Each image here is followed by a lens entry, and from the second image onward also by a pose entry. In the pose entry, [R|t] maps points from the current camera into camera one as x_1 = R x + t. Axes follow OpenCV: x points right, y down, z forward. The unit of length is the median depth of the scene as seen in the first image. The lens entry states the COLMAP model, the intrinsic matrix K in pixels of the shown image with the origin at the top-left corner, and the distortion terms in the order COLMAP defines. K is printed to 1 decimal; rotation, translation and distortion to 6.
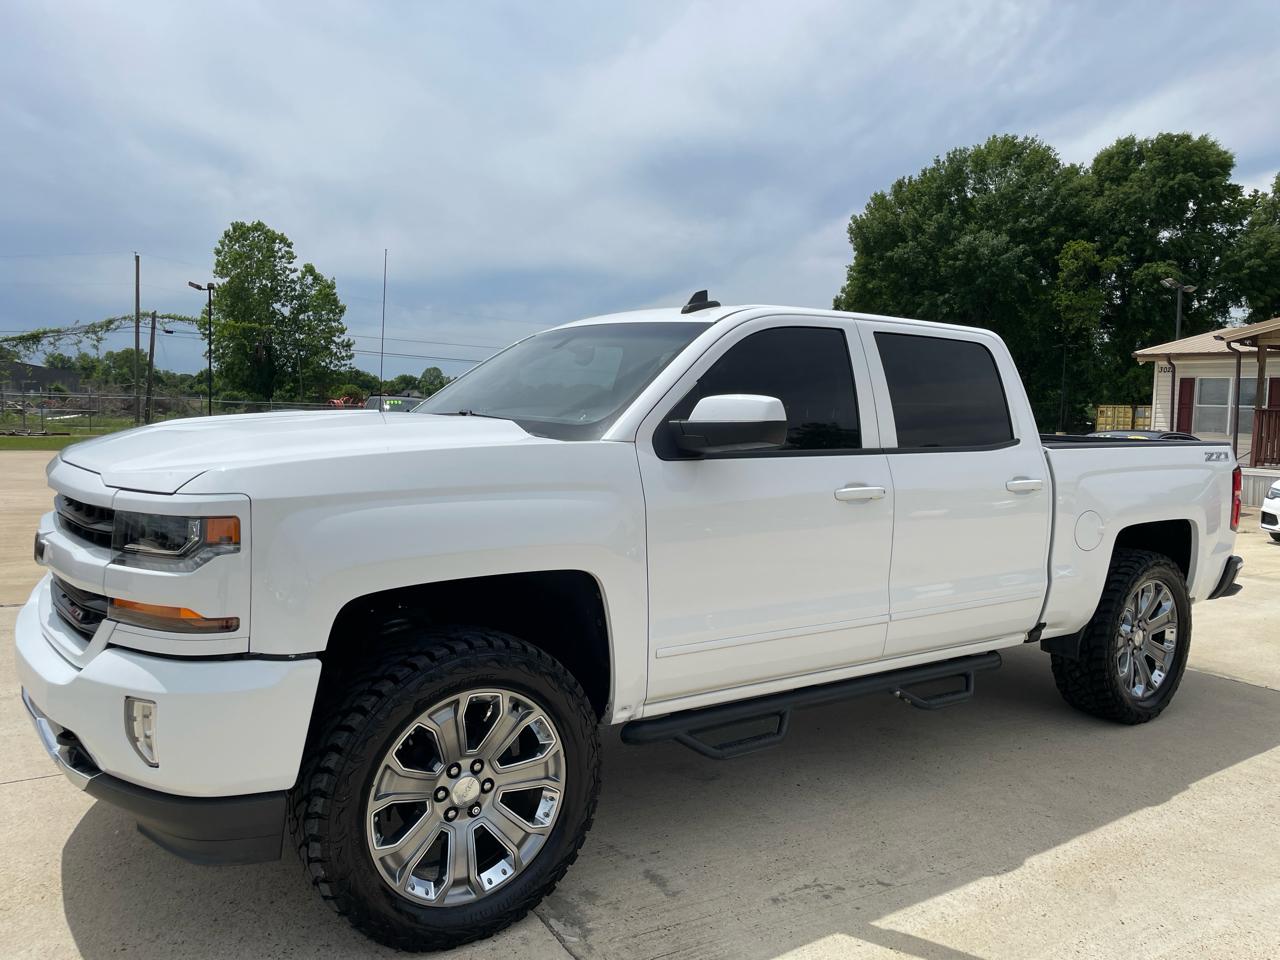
lens RADIAL K [[981.6, 0, 637.2], [0, 981.6, 483.3], [0, 0, 1]] dist [0.072590, -0.091213]
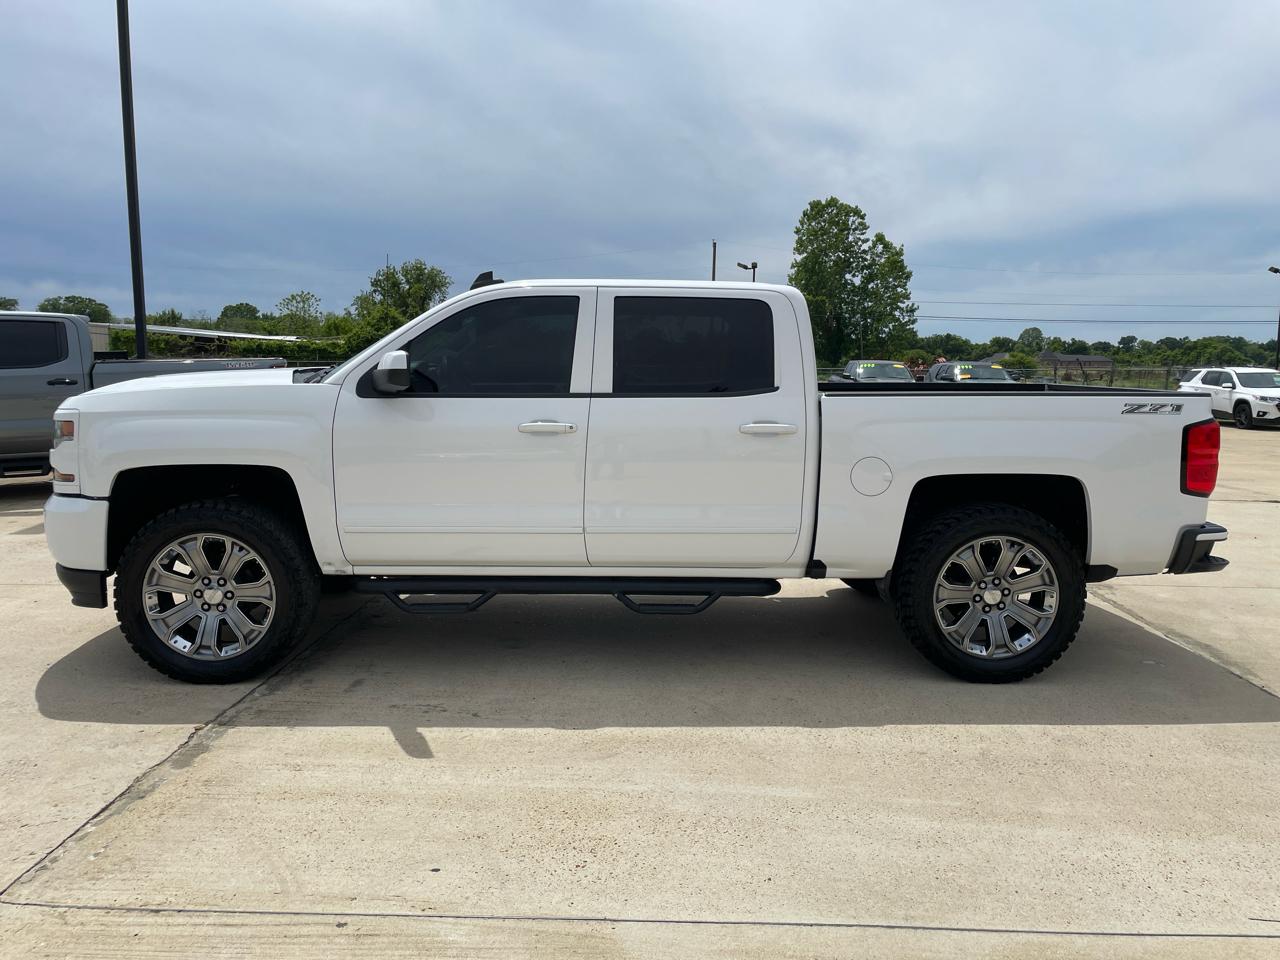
lens RADIAL K [[981.6, 0, 637.2], [0, 981.6, 483.3], [0, 0, 1]] dist [0.072590, -0.091213]
pose [[0.823913, 0.051789, -0.564345, 0.102314], [-0.032111, 0.998482, 0.044749, 0.002068], [0.565806, -0.018747, 0.824325, 0.002606]]
